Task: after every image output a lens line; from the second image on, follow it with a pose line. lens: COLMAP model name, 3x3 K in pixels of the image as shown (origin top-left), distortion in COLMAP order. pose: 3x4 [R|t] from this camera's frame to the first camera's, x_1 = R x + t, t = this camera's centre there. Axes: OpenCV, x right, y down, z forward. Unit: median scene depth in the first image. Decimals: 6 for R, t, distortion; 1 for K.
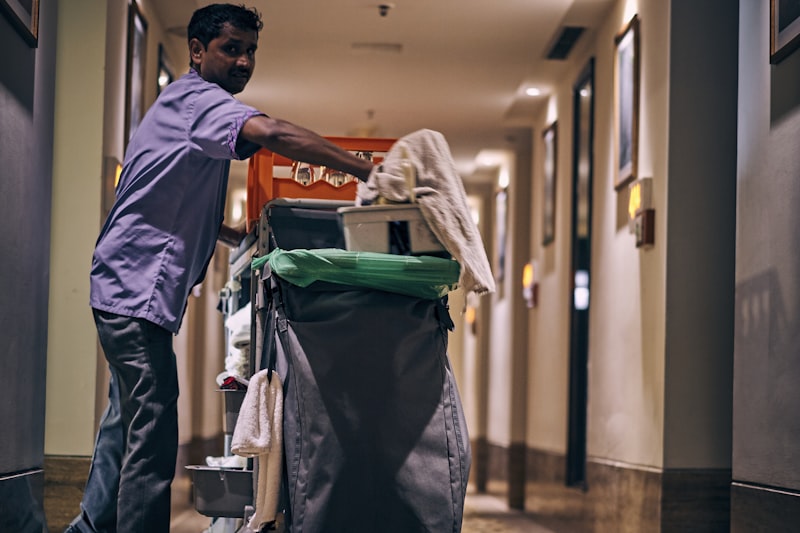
lens RADIAL K [[2661.6, 0, 400.0], [0, 2661.6, 266.5], [0, 0, 1]] dist [0.175473, 0.039327]
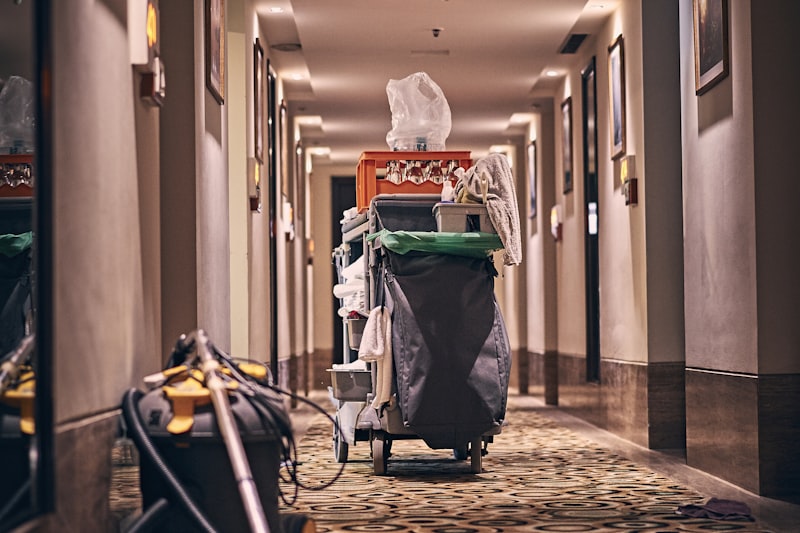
lens RADIAL K [[2330.5, 0, 400.0], [0, 2330.5, 266.5], [0, 0, 1]] dist [-0.182102, -0.604059]
pose [[0.999154, -0.035440, -0.020864, -0.007819], [0.036005, 0.998978, 0.027321, -0.019951], [0.019875, -0.028049, 0.999409, -0.341591]]
